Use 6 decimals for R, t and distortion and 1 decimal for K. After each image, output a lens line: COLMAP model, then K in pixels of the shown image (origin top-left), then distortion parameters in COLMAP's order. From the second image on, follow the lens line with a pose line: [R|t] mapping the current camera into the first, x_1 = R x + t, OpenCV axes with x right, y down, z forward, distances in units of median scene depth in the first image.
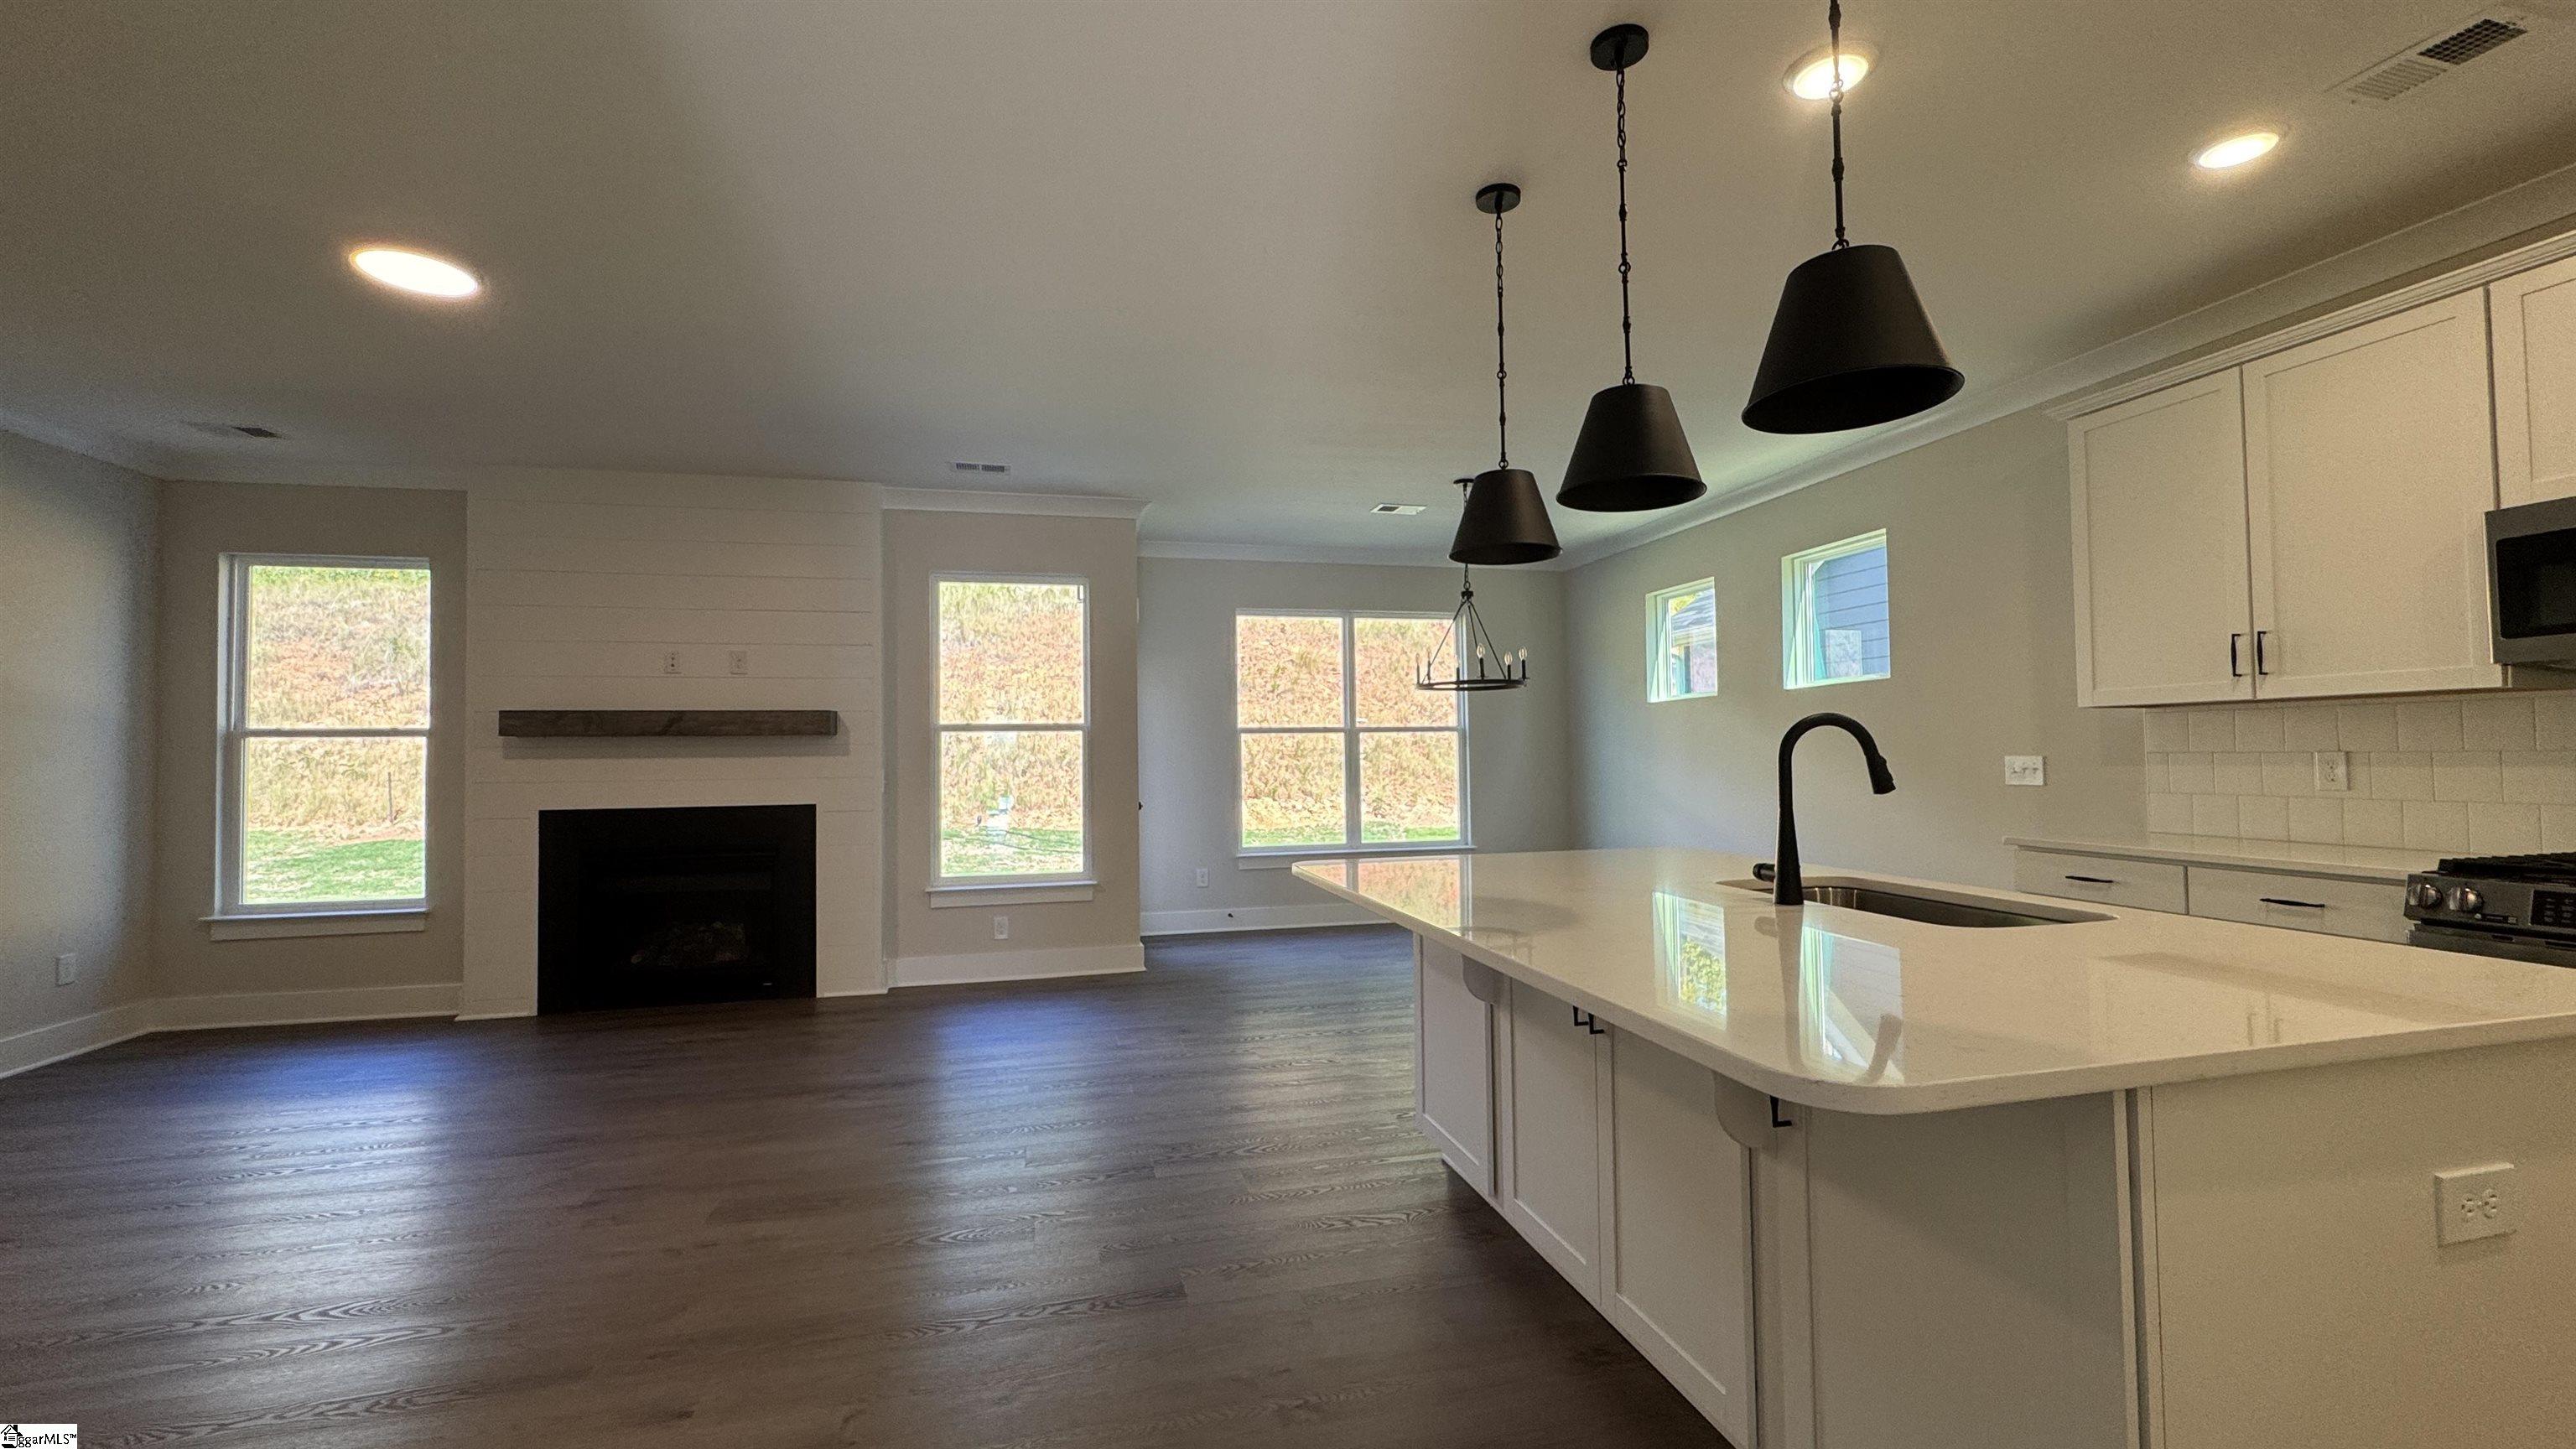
lens RADIAL K [[1044.1, 0, 1292.1], [0, 1044.1, 726.2], [0, 0, 1]] dist [-0.000714, -0.000010]
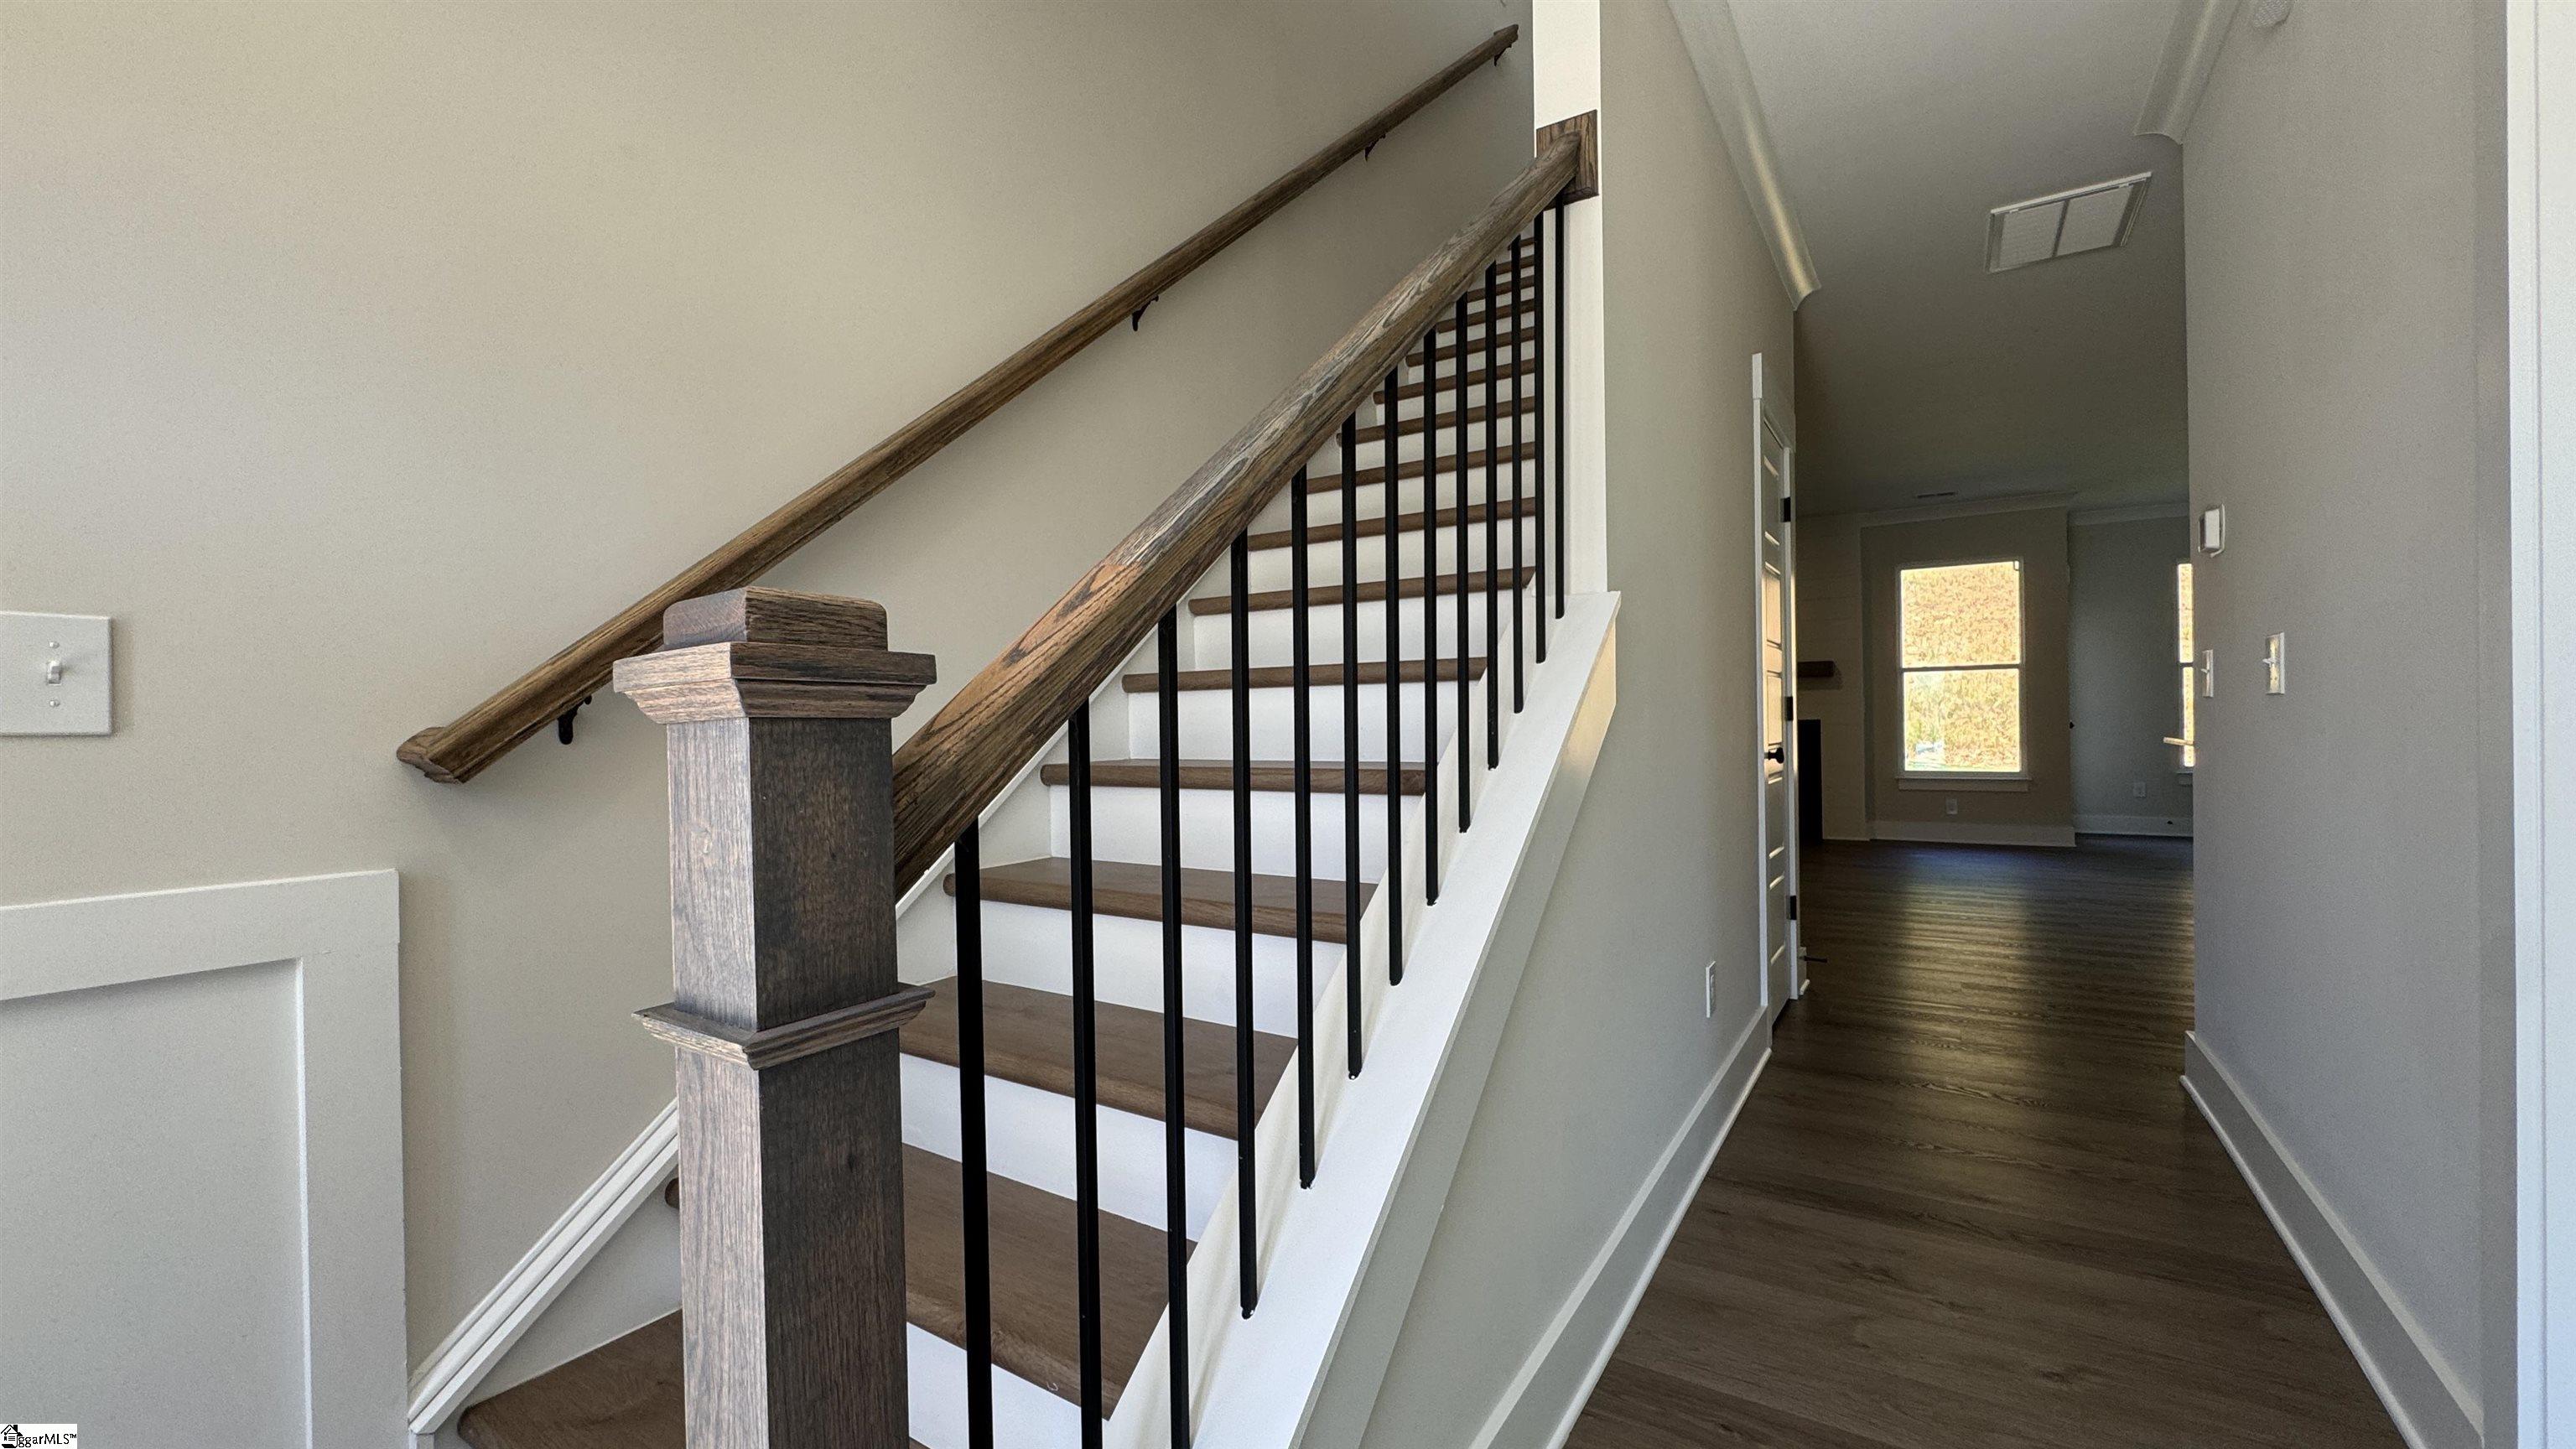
lens RADIAL K [[1044.1, 0, 1294.4], [0, 1044.1, 725.3], [0, 0, 1]] dist [-0.000714, -0.000010]
pose [[0.694781, 0.002542, -0.719217, 0.112111], [0.029303, 0.999063, 0.031839, 0.007001], [0.718624, -0.043197, 0.694056, -0.573242]]
